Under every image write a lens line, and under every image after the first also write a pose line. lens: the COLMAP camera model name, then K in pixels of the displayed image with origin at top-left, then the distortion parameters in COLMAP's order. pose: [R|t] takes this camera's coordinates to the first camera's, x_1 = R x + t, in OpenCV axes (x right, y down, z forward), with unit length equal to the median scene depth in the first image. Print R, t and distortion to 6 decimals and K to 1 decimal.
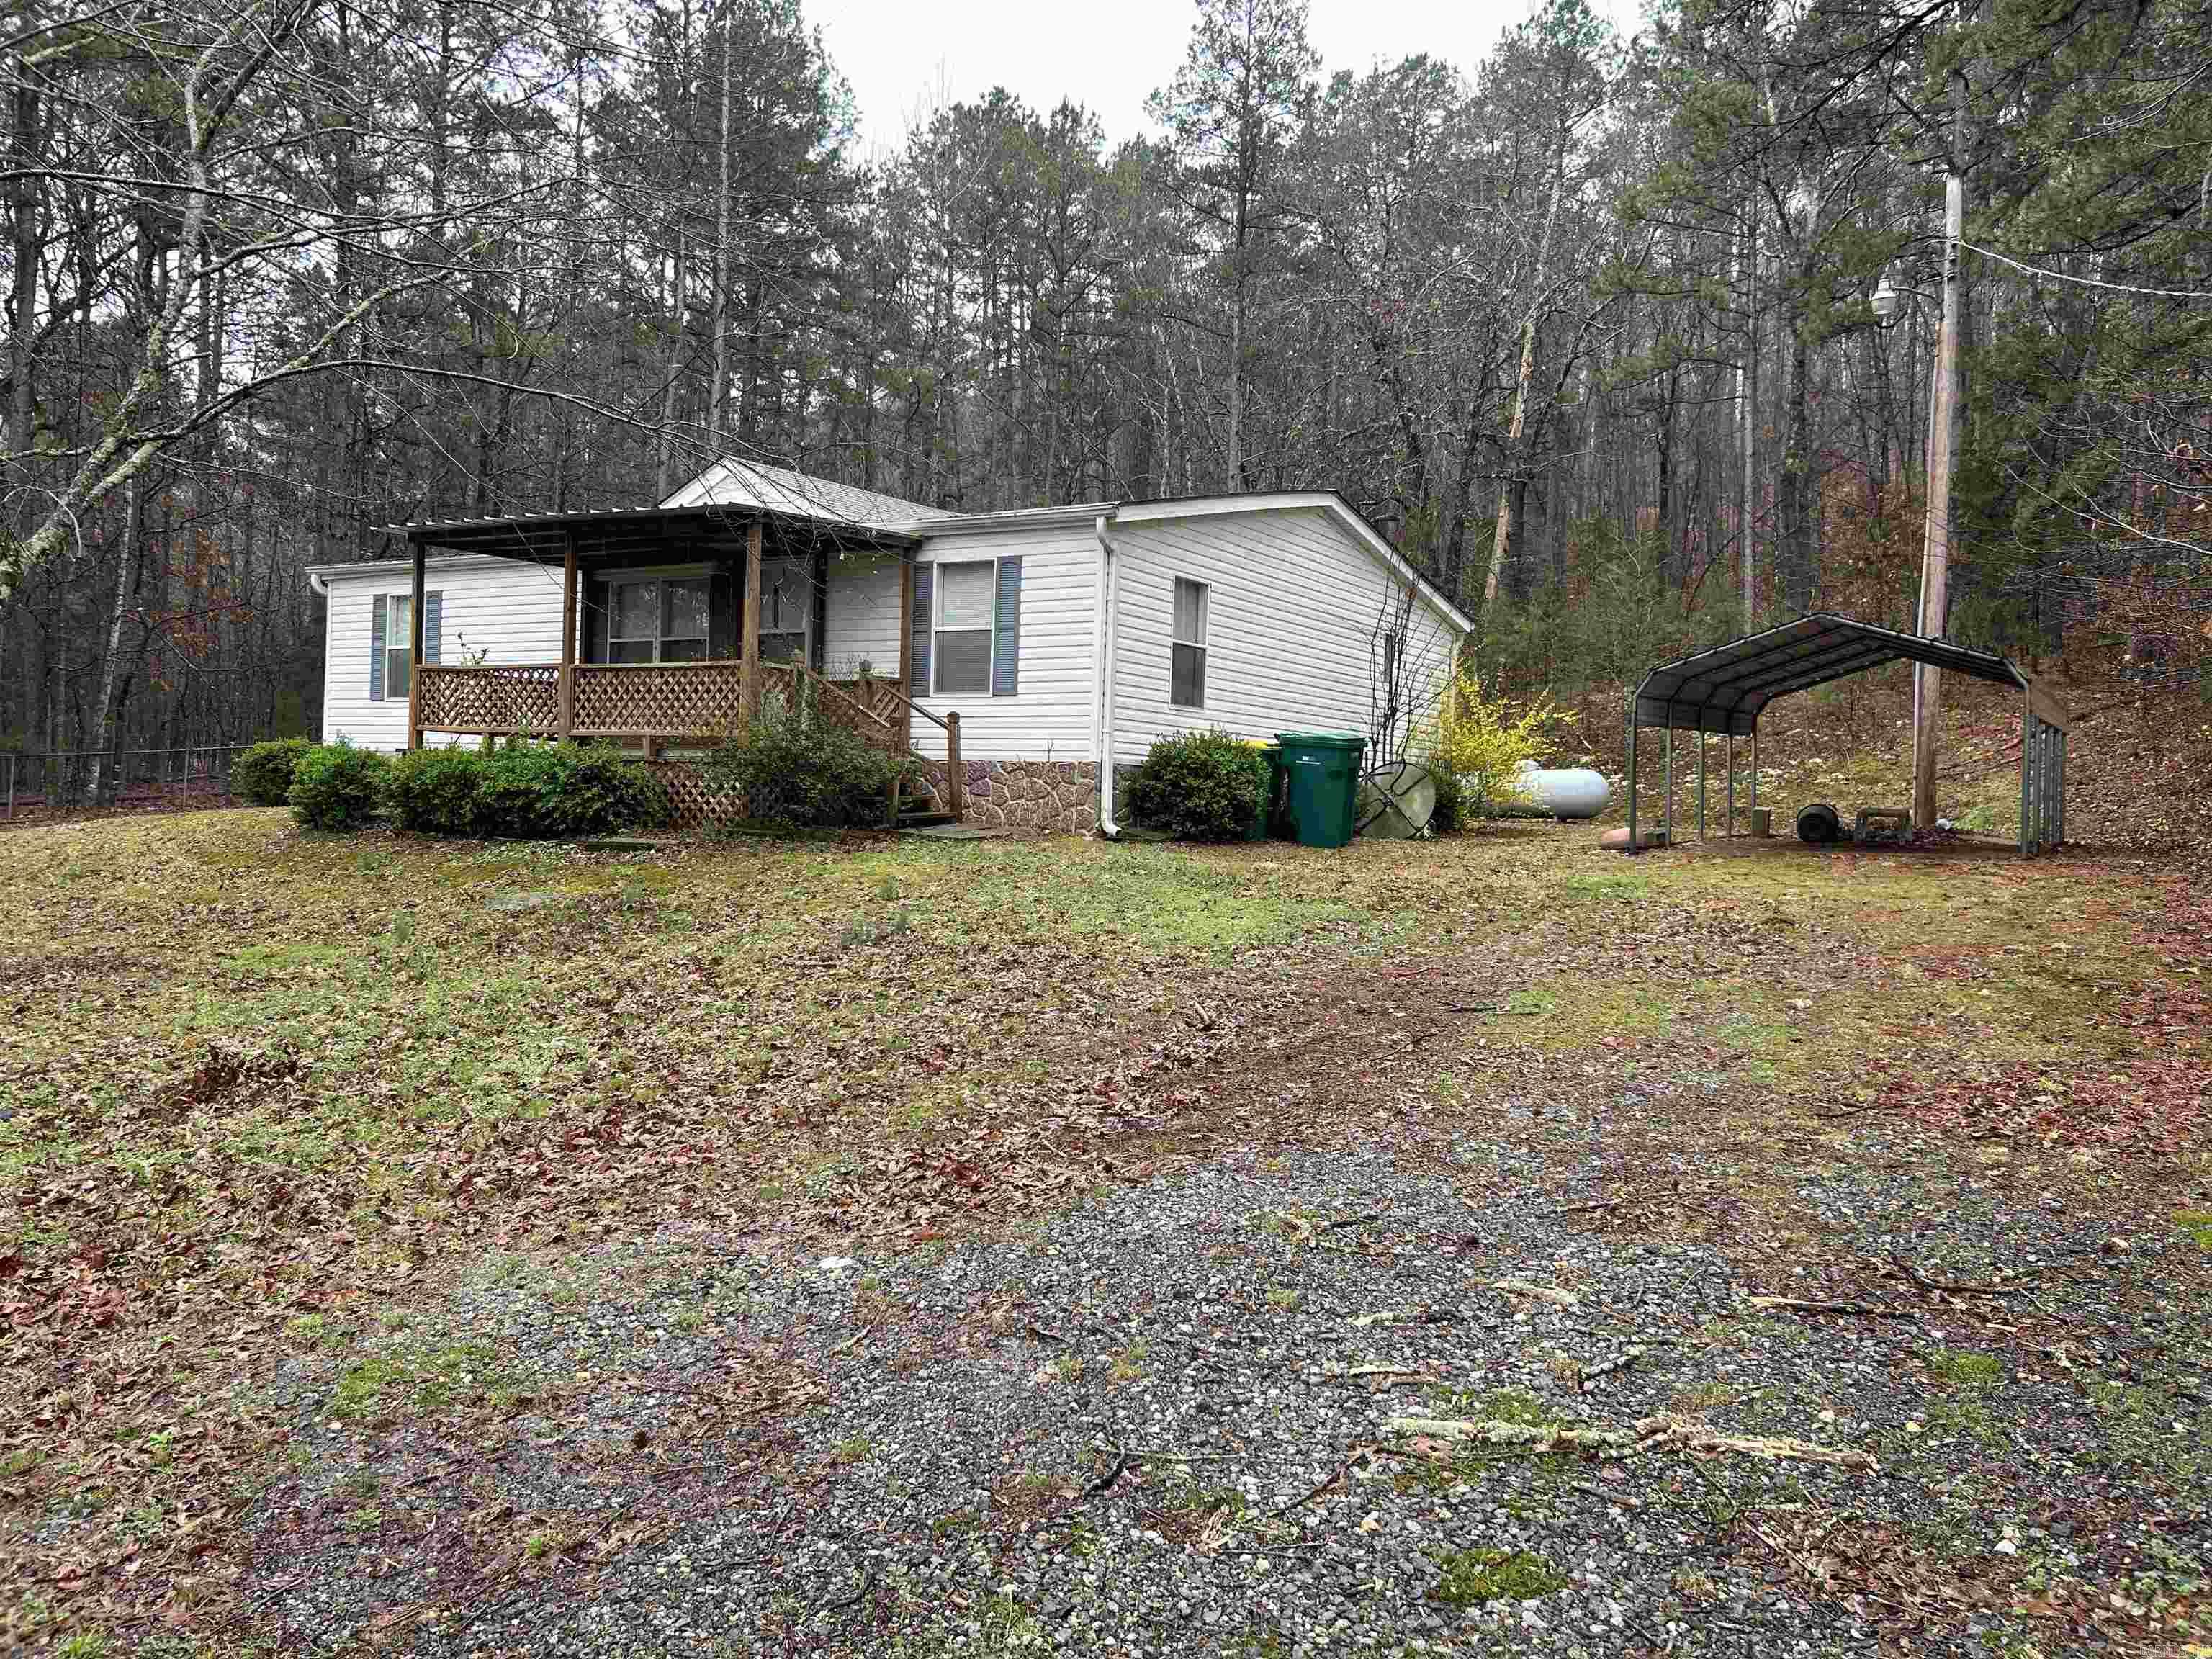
lens RADIAL K [[1652.6, 0, 1106.0], [0, 1652.6, 829.5], [0, 0, 1]] dist [0.008639, -0.001165]
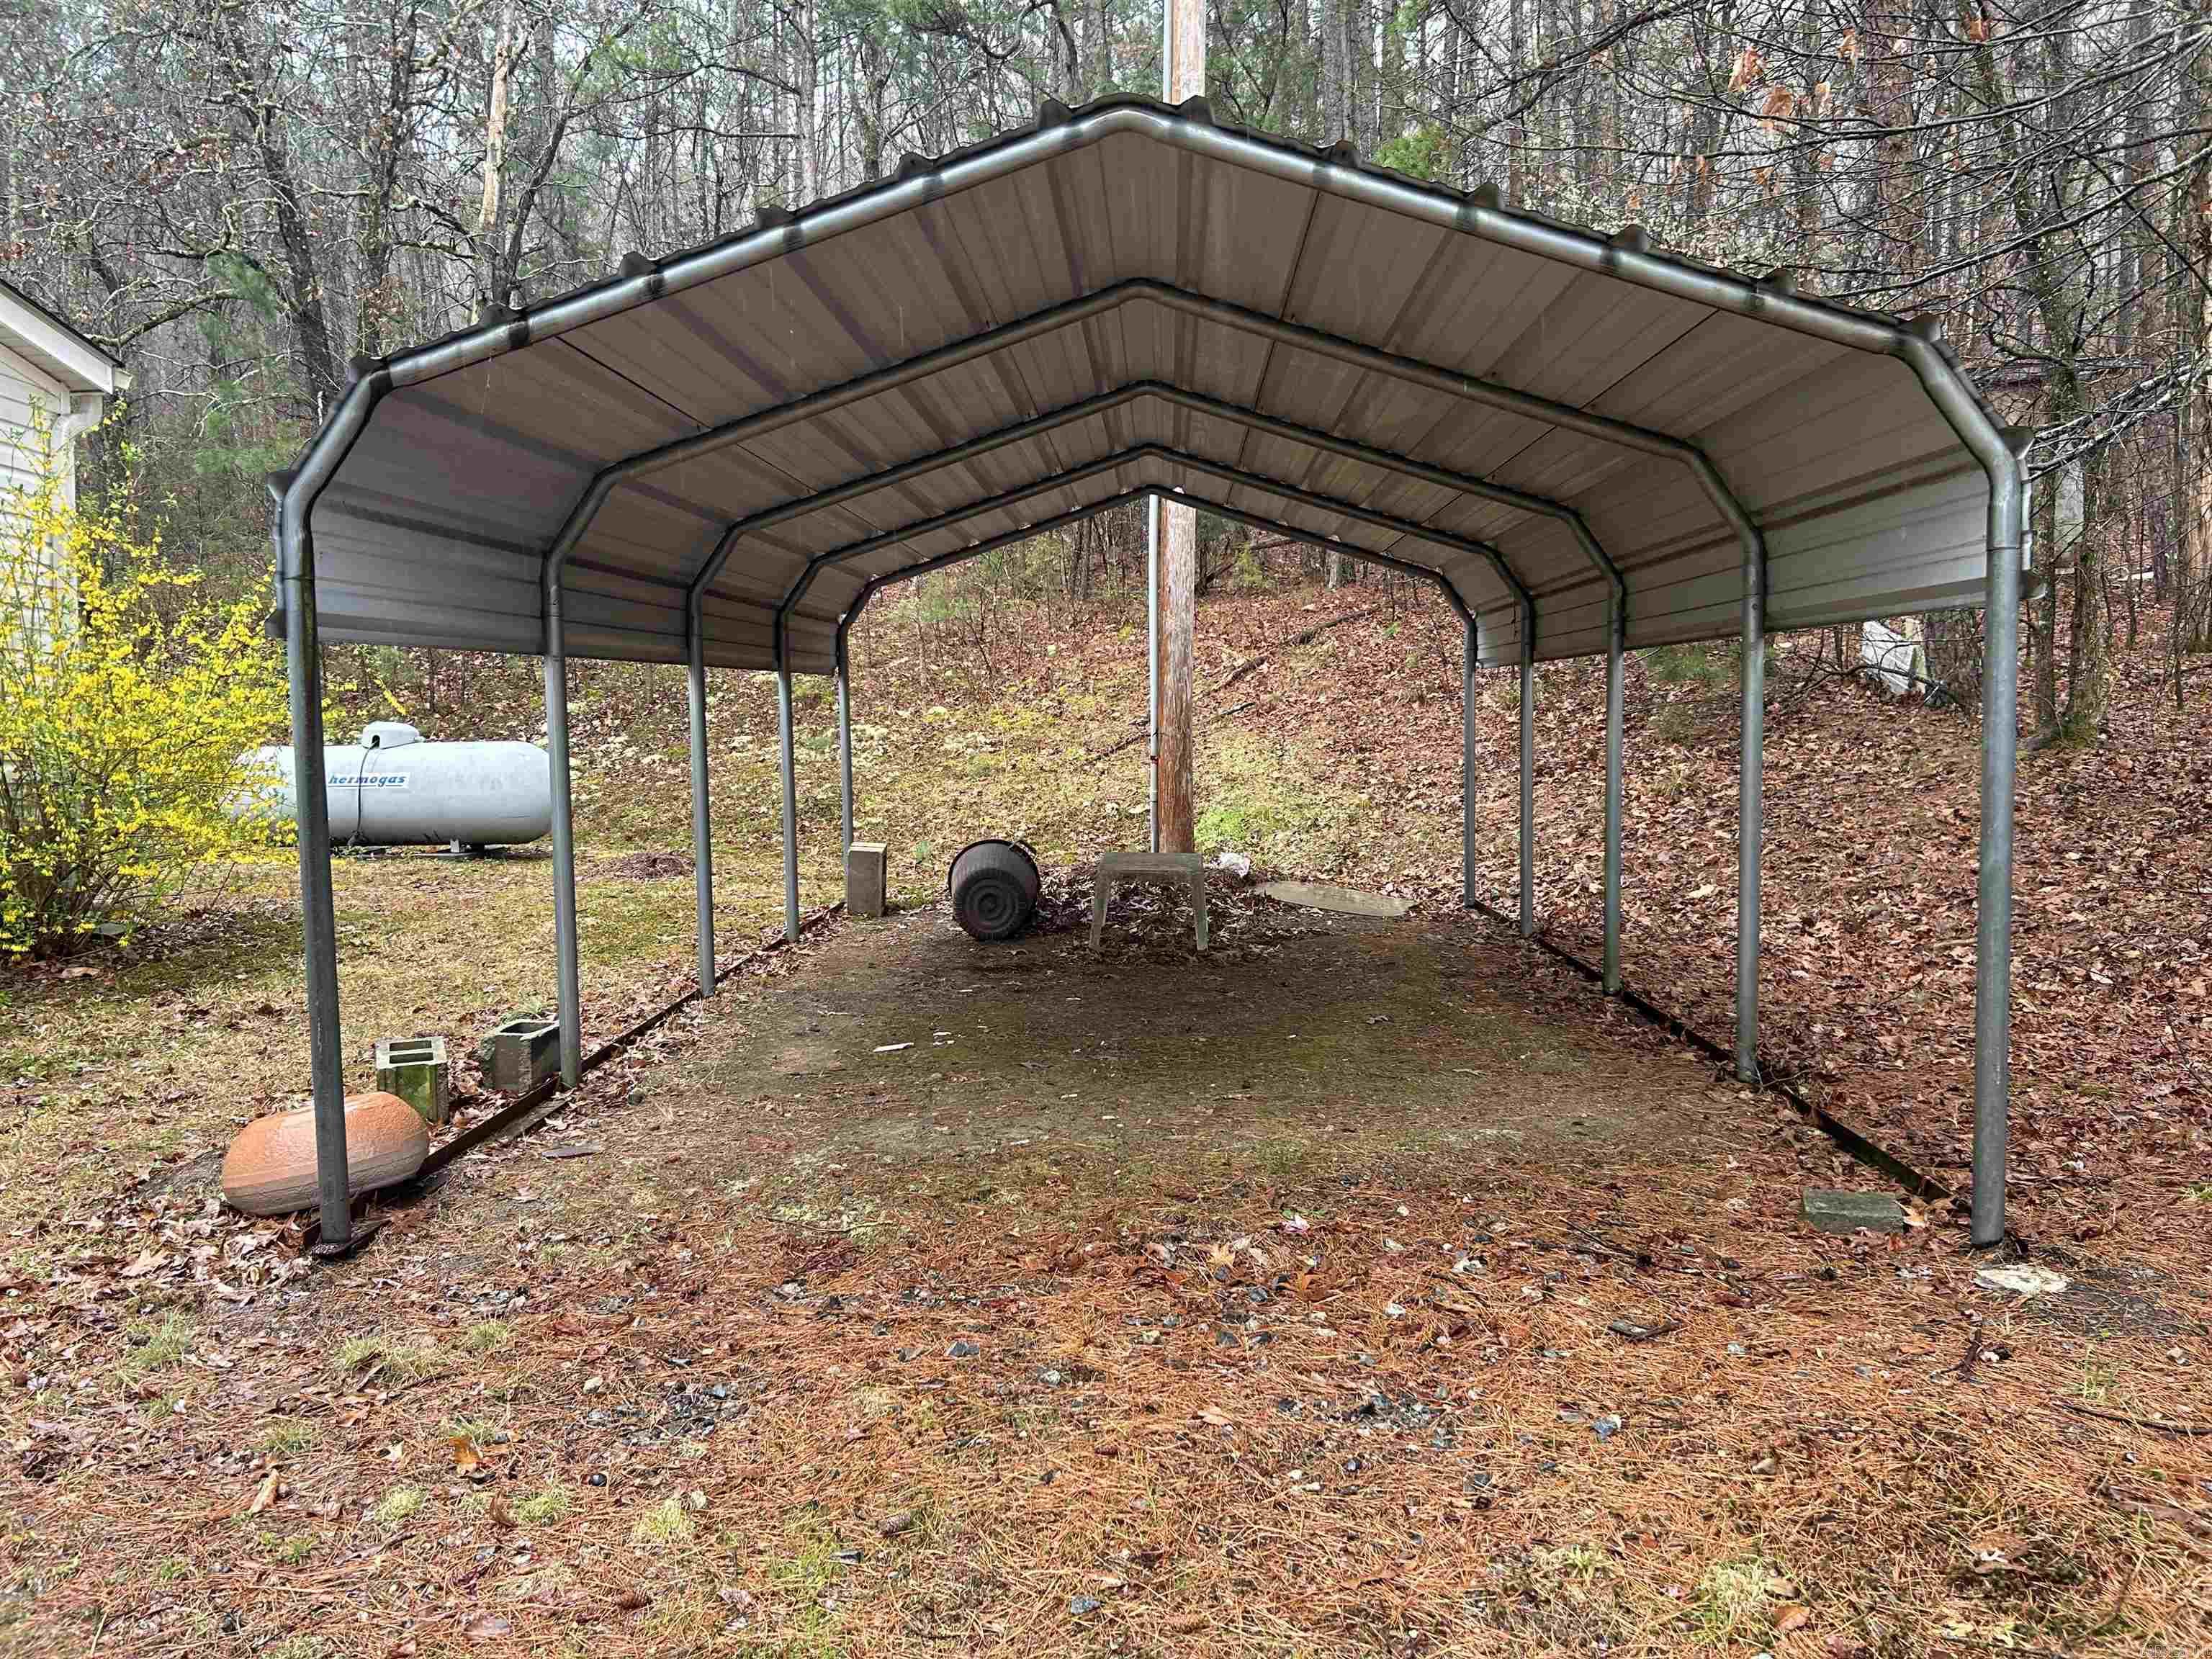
lens RADIAL K [[1652.6, 0, 1106.0], [0, 1652.6, 829.5], [0, 0, 1]] dist [0.008639, -0.001165]
pose [[0.861249, -0.051435, 0.505574, 0.303541], [0.029799, 0.998264, 0.050797, -0.047017], [-0.507309, -0.028683, 0.861287, 0.779516]]
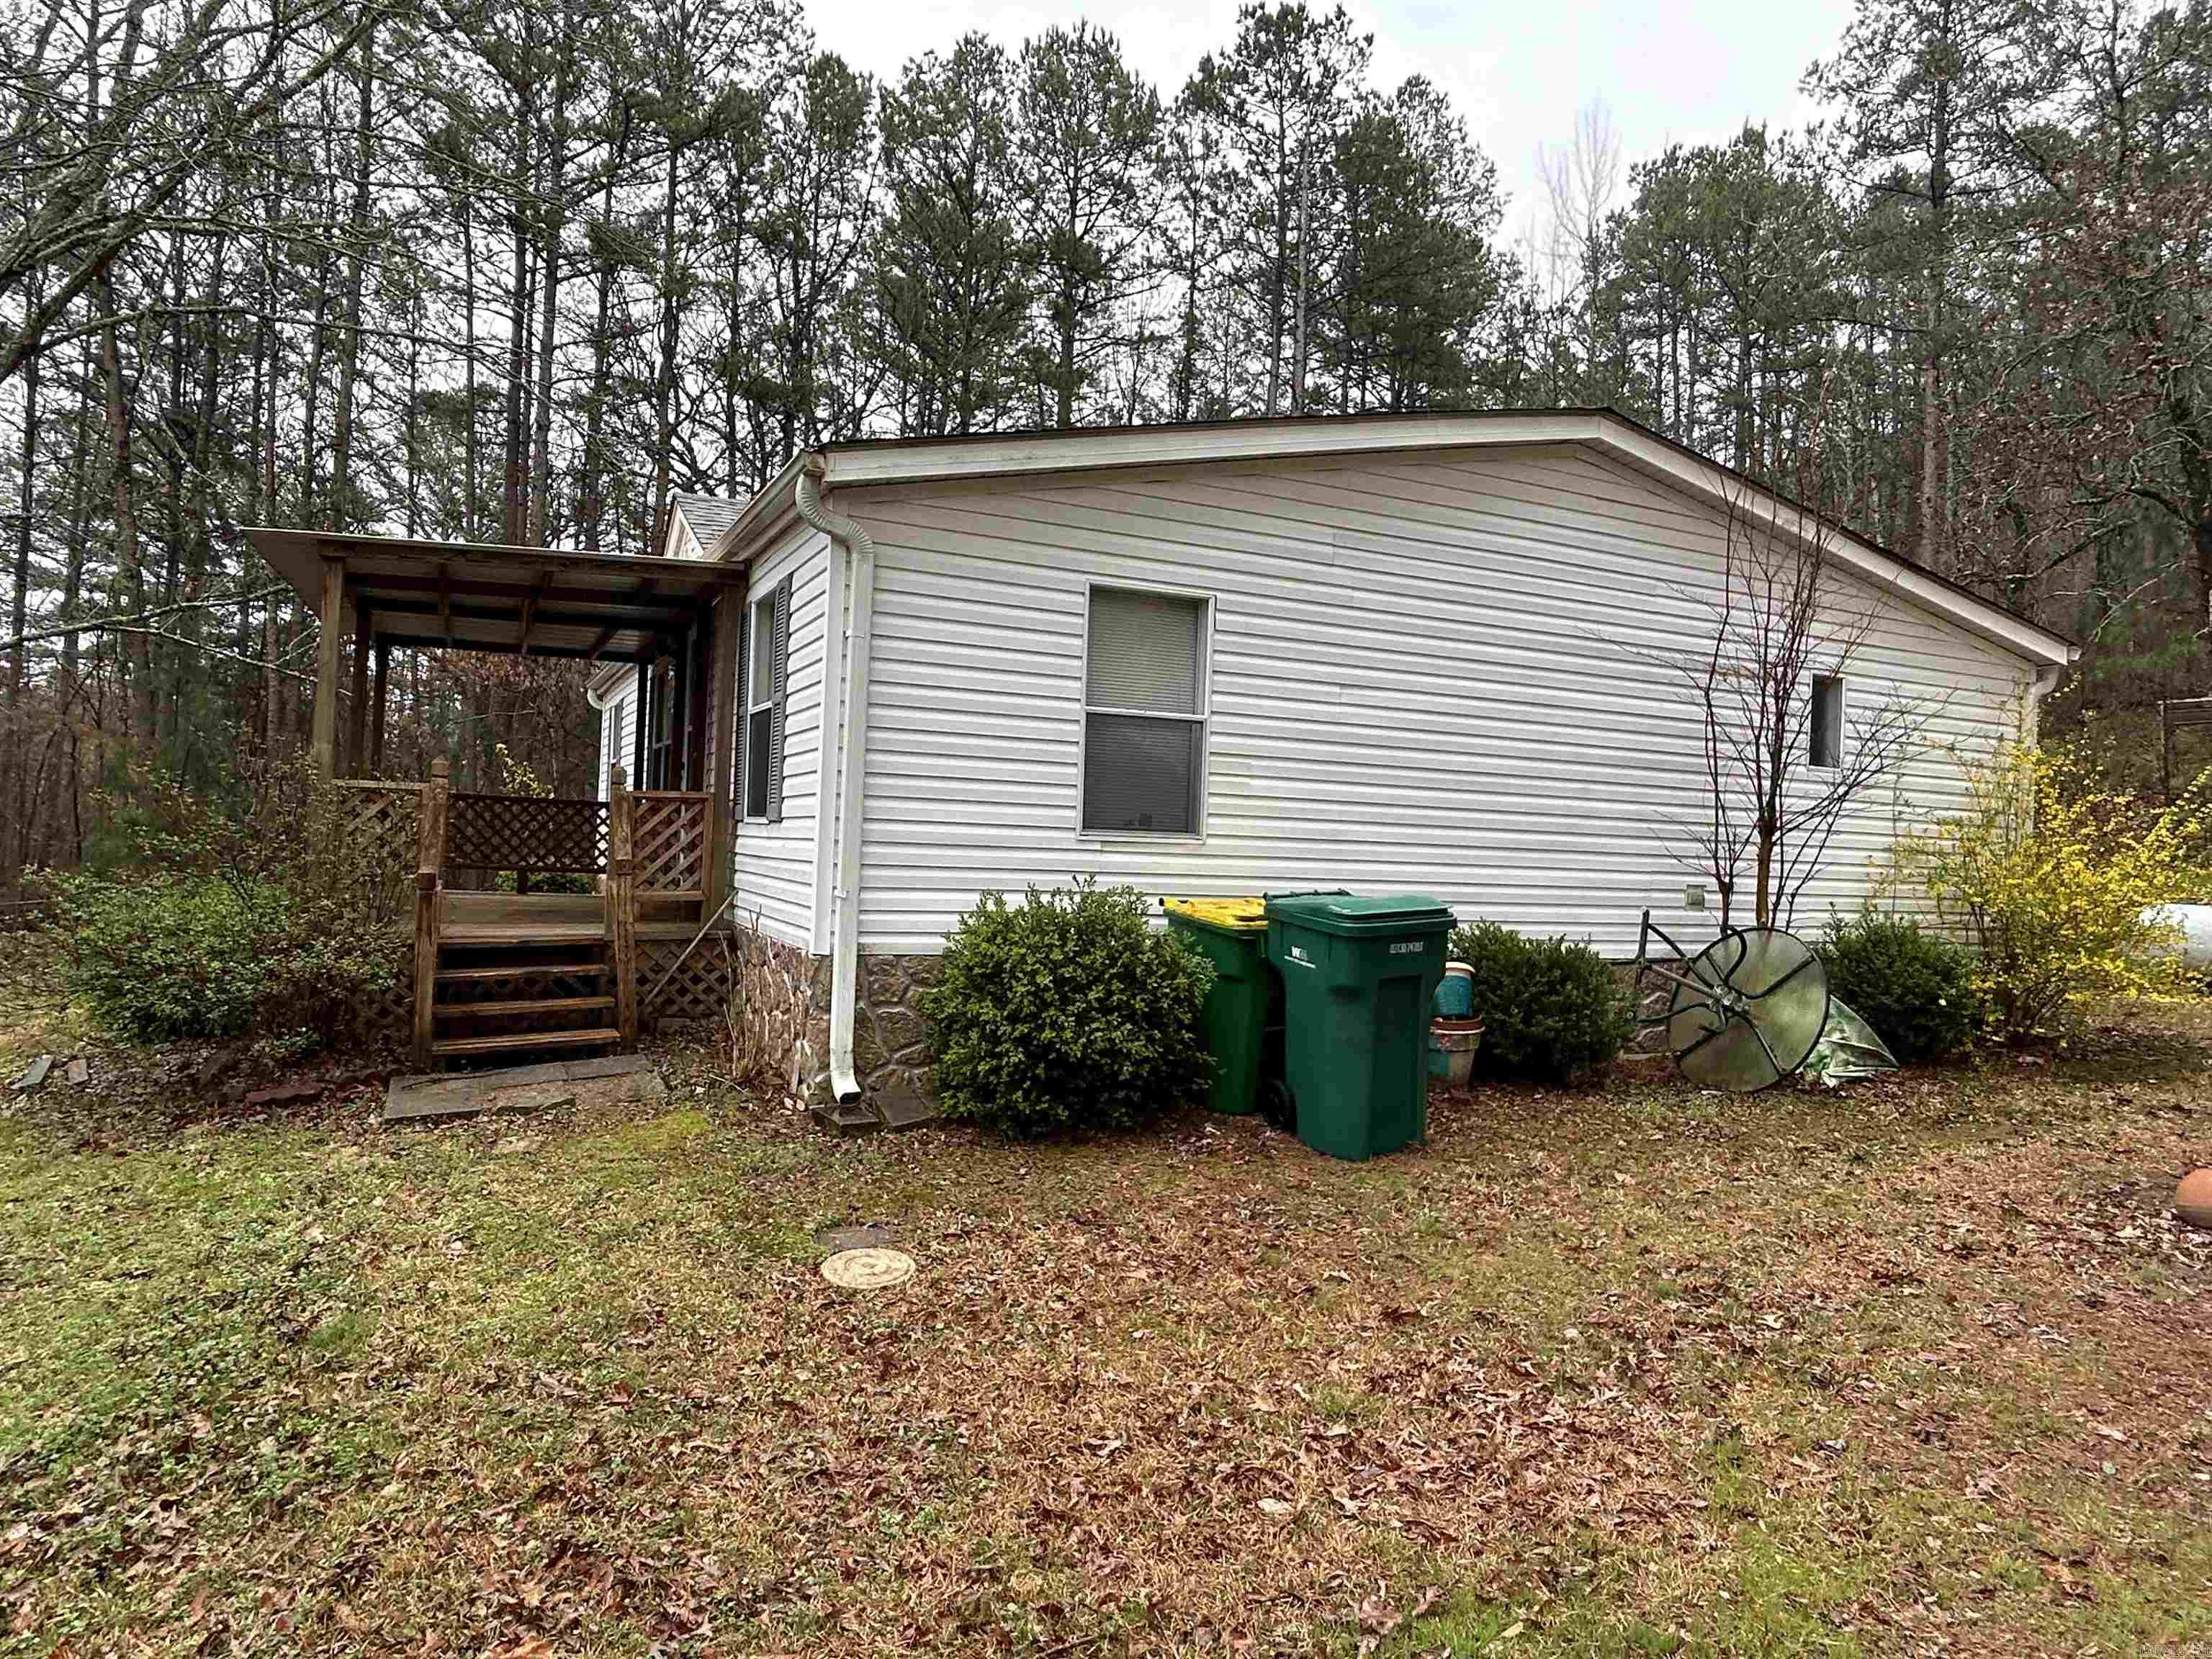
lens RADIAL K [[1369.7, 0, 1106.0], [0, 1369.7, 829.5], [0, 0, 1]] dist [-0.031457, 0.024960]
pose [[0.837847, -0.003555, -0.545894, 0.275730], [-0.019751, 0.999127, -0.036821, -0.059769], [0.545548, 0.041633, 0.837045, 0.635288]]
